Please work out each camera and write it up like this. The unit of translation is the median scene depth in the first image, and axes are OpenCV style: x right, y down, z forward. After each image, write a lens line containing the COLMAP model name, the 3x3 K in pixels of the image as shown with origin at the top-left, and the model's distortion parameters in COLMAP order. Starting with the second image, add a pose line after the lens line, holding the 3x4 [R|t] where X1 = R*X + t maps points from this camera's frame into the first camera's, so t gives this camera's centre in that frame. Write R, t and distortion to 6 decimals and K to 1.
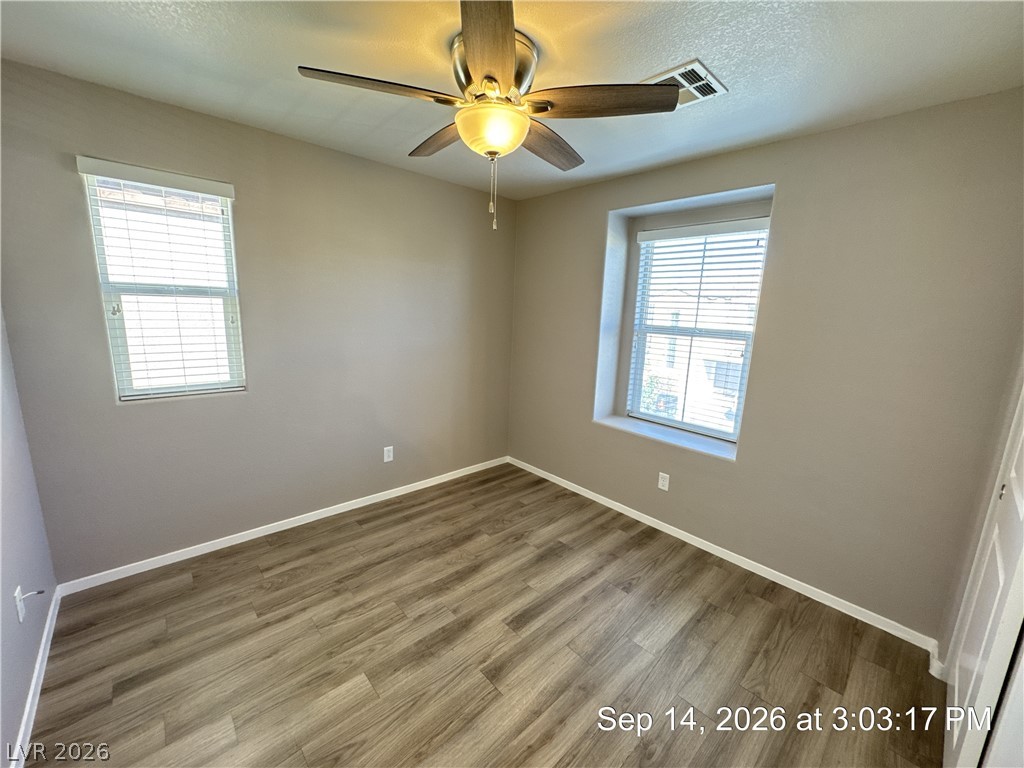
lens RADIAL K [[409.2, 0, 512.6], [0, 409.2, 385.8], [0, 0, 1]] dist [-0.002451, 0.000562]
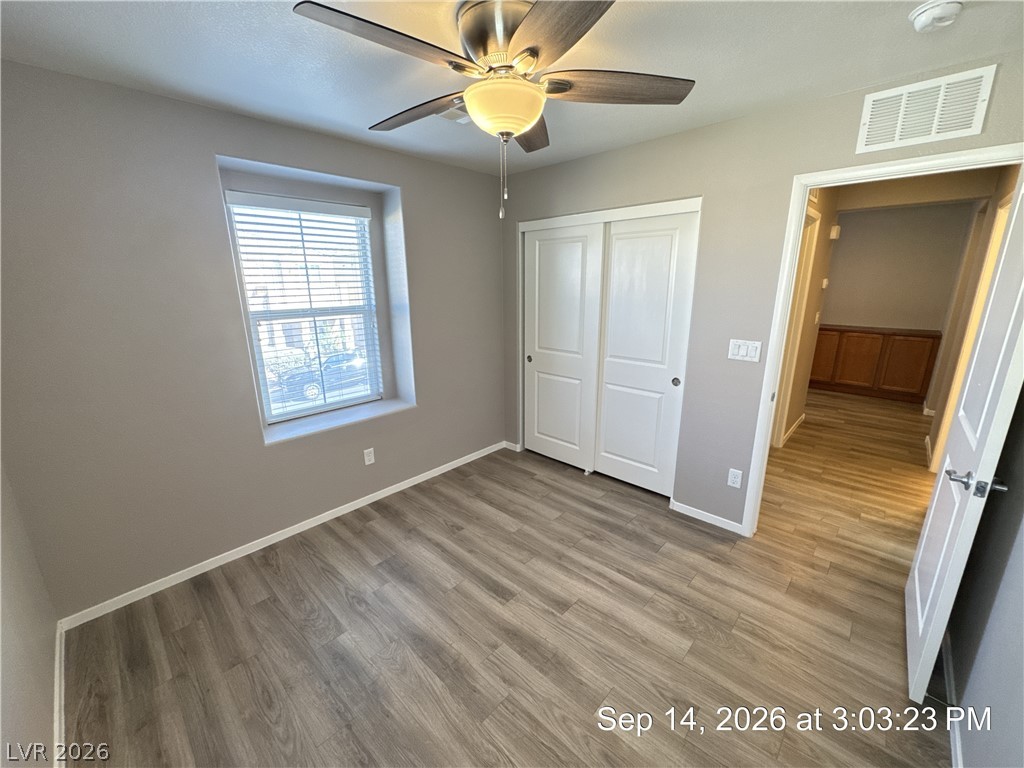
lens RADIAL K [[409.2, 0, 512.7], [0, 409.2, 382.7], [0, 0, 1]] dist [-0.002451, 0.000562]
pose [[-0.068547, -0.279771, 0.957617, -0.787415], [0.196839, 0.937213, 0.287900, -0.223627], [-0.978037, 0.208231, -0.009174, 0.798187]]
